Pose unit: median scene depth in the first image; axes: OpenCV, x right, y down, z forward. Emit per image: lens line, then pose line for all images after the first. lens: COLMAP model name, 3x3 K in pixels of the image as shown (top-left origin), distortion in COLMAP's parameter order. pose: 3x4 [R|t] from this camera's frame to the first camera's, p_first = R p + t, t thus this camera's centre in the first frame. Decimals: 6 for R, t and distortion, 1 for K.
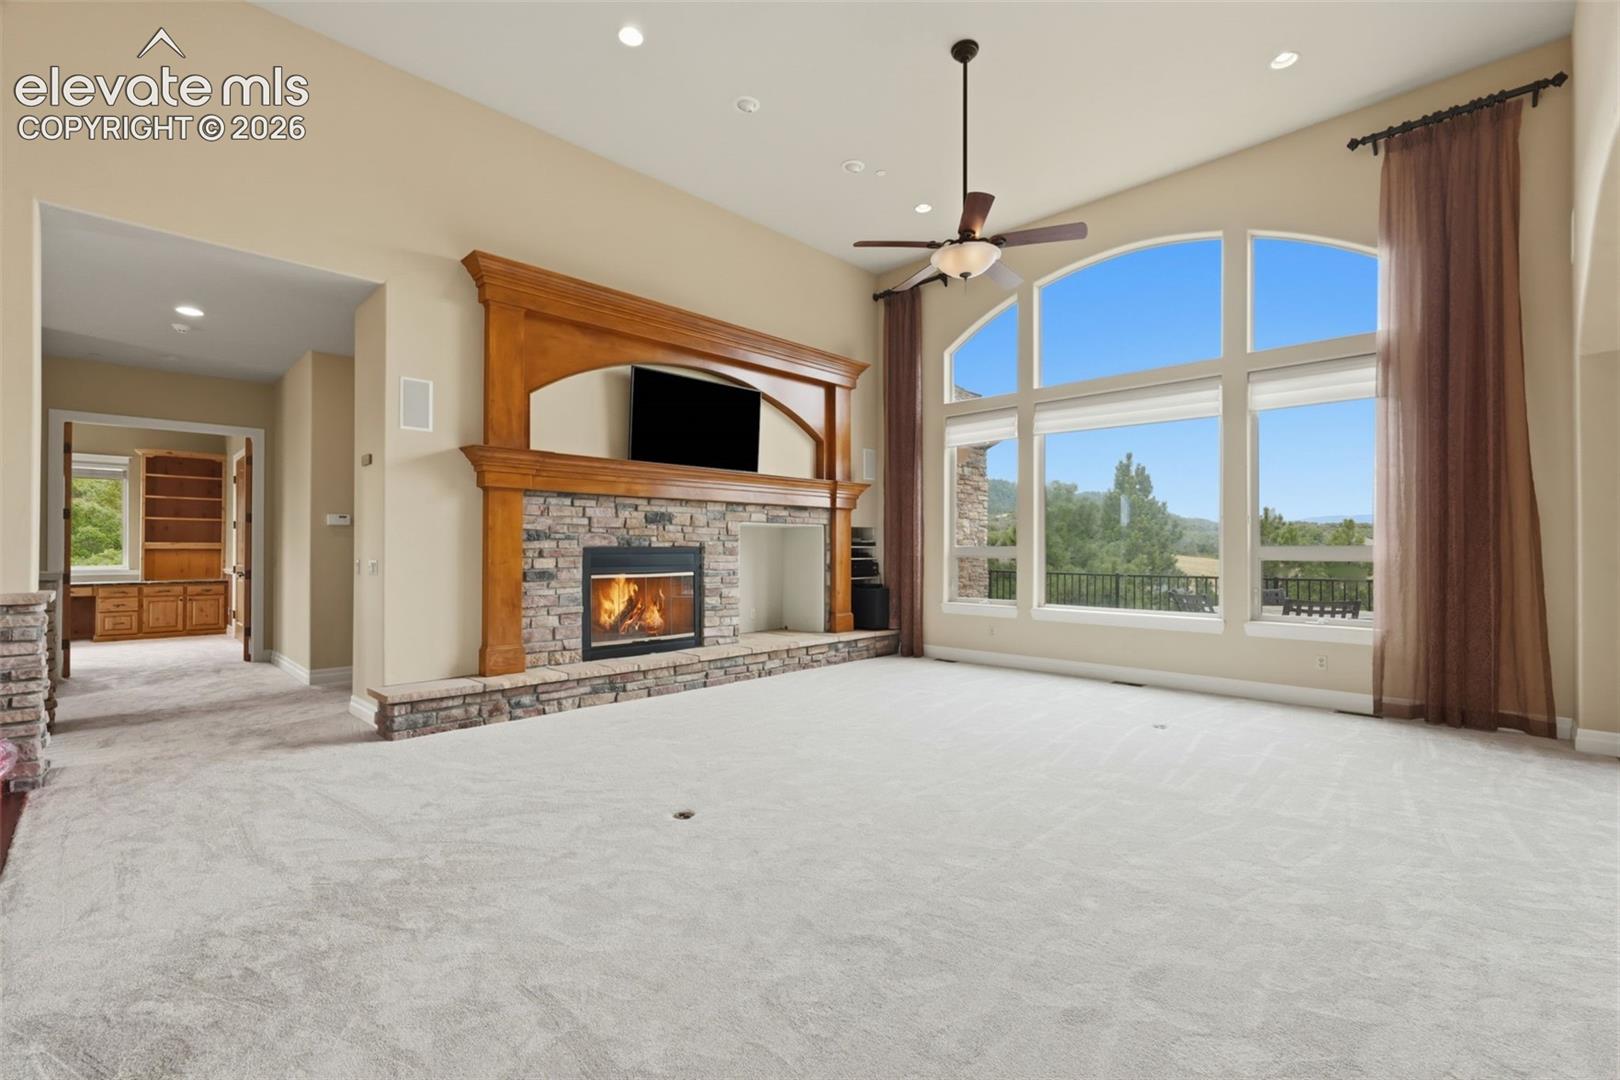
lens RADIAL K [[708.7, 0, 807.2], [0, 708.7, 541.4], [0, 0, 1]] dist [-0.014154, 0.007253]
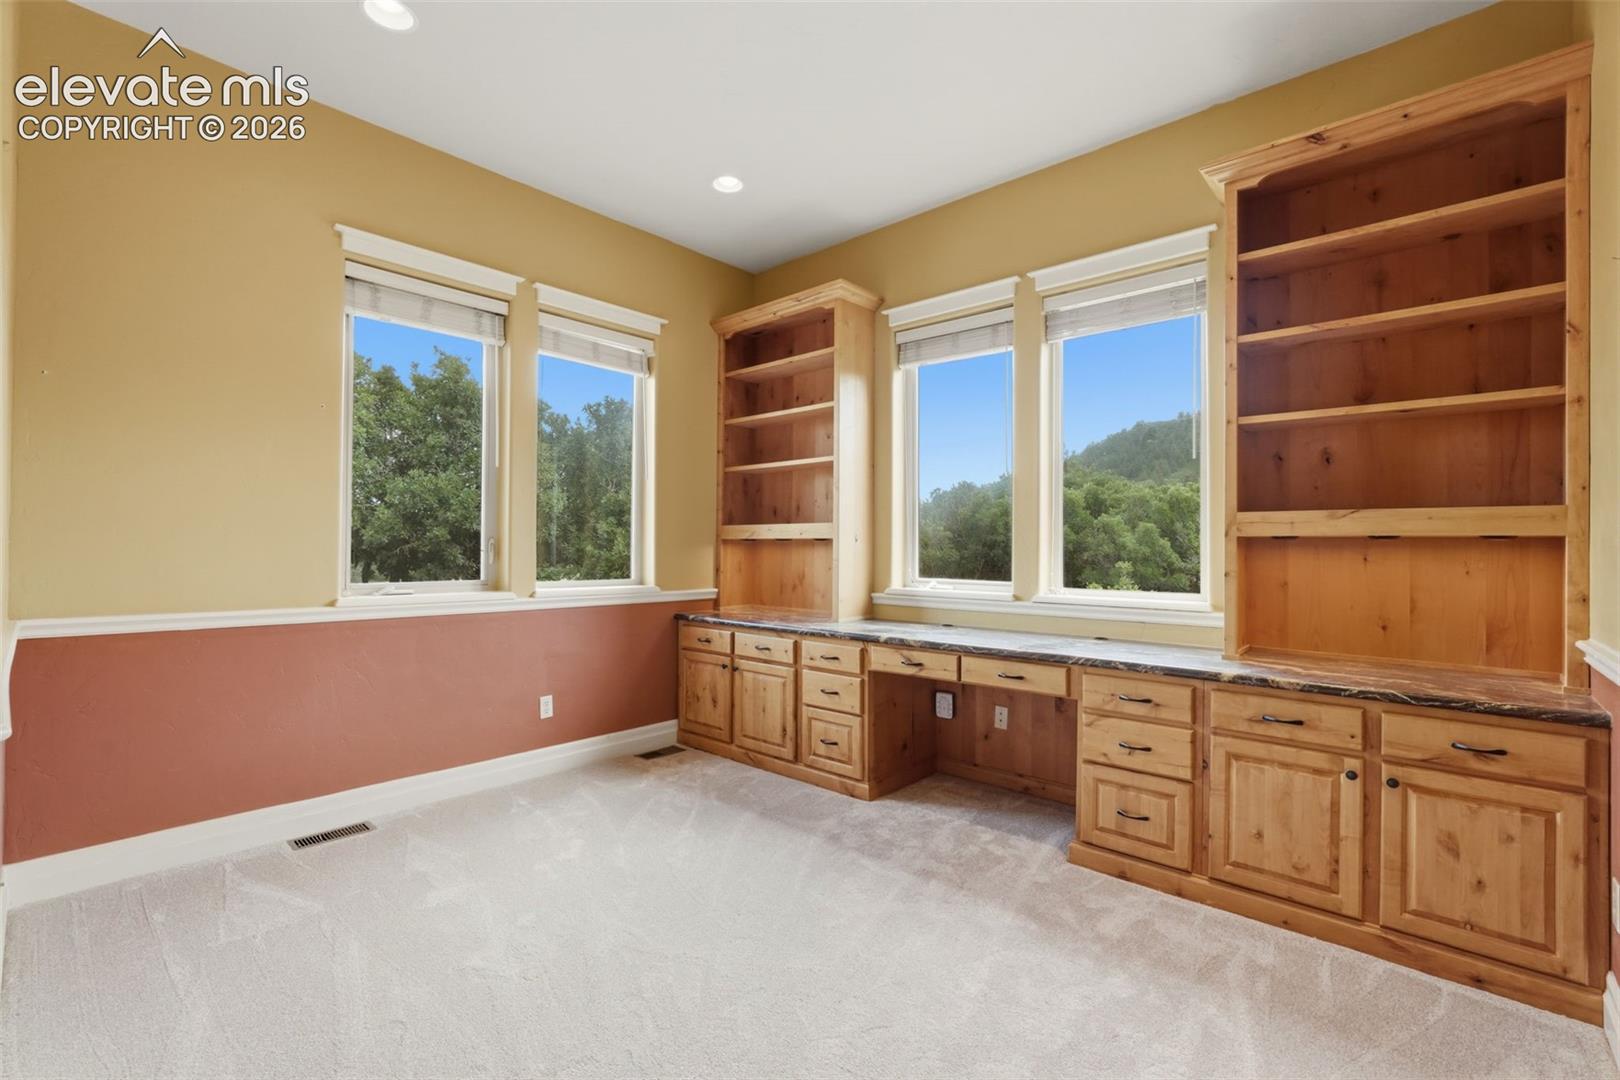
lens RADIAL K [[708.7, 0, 808.7], [0, 708.7, 538.9], [0, 0, 1]] dist [-0.014154, 0.007253]
pose [[0.043768, -0.011382, -0.998977, -0.683675], [0.003573, 0.999930, -0.011236, 0.013643], [0.999035, -0.003078, 0.043805, 0.827600]]
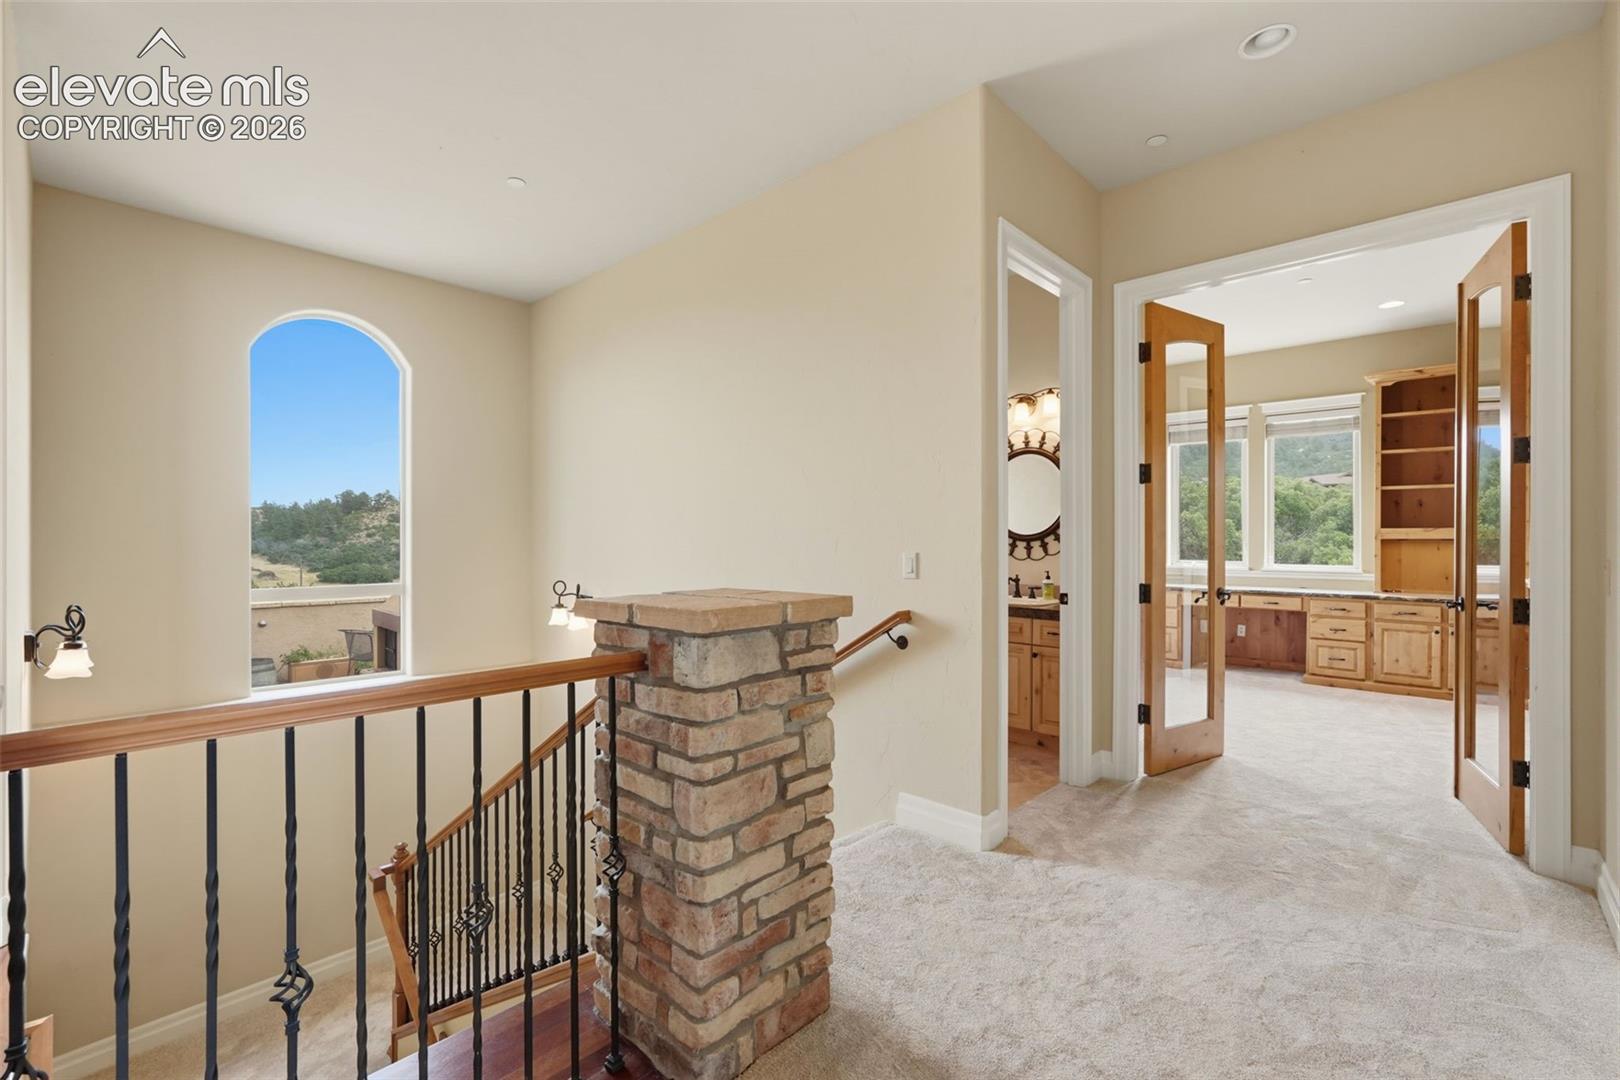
lens RADIAL K [[708.7, 0, 809.5], [0, 708.7, 539.4], [0, 0, 1]] dist [-0.014154, 0.007253]
pose [[0.026528, -0.000499, -0.999648, -0.351543], [0.007184, 0.999974, -0.000308, 0.007378], [0.999622, -0.007174, 0.026531, 0.495056]]
